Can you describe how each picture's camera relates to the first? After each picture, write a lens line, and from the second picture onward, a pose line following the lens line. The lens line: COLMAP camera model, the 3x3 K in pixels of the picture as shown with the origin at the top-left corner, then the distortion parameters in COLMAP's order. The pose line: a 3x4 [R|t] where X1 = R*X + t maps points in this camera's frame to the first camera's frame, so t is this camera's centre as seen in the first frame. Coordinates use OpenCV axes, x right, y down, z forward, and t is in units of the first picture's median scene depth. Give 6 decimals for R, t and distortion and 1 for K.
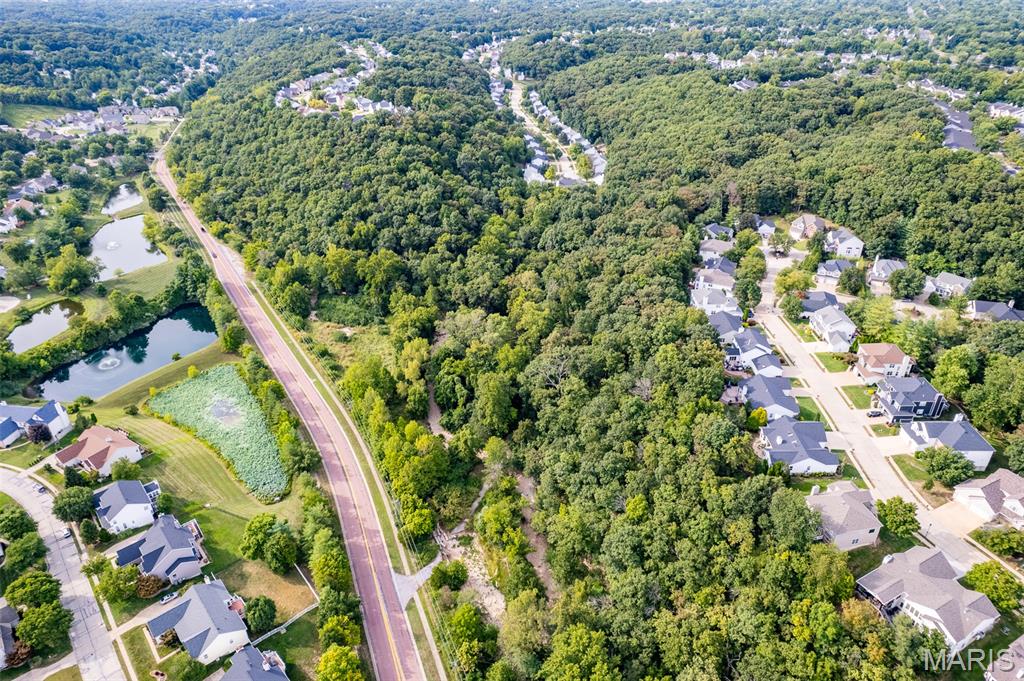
lens RADIAL K [[660.0, 0, 508.5], [0, 660.0, 337.5], [0, 0, 1]] dist [-0.079313, 0.076952]
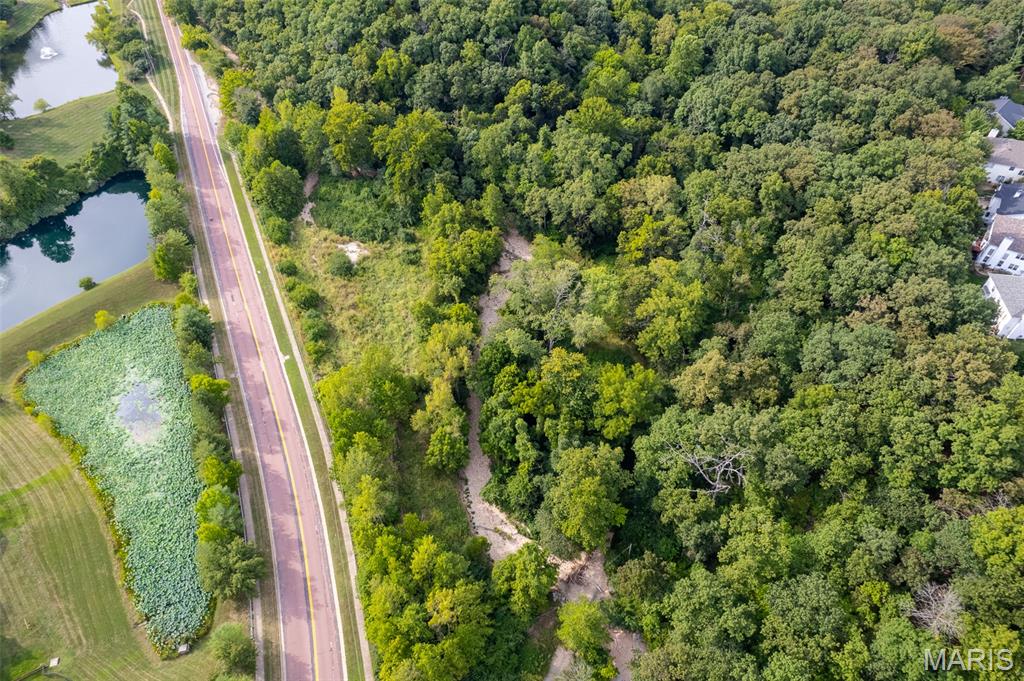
lens RADIAL K [[660.0, 0, 508.5], [0, 660.0, 337.5], [0, 0, 1]] dist [-0.079313, 0.076952]
pose [[0.991329, 0.097851, -0.087706, -0.034911], [-0.066025, 0.947990, 0.311378, -0.126868], [0.113613, -0.302888, 0.946230, 0.376081]]
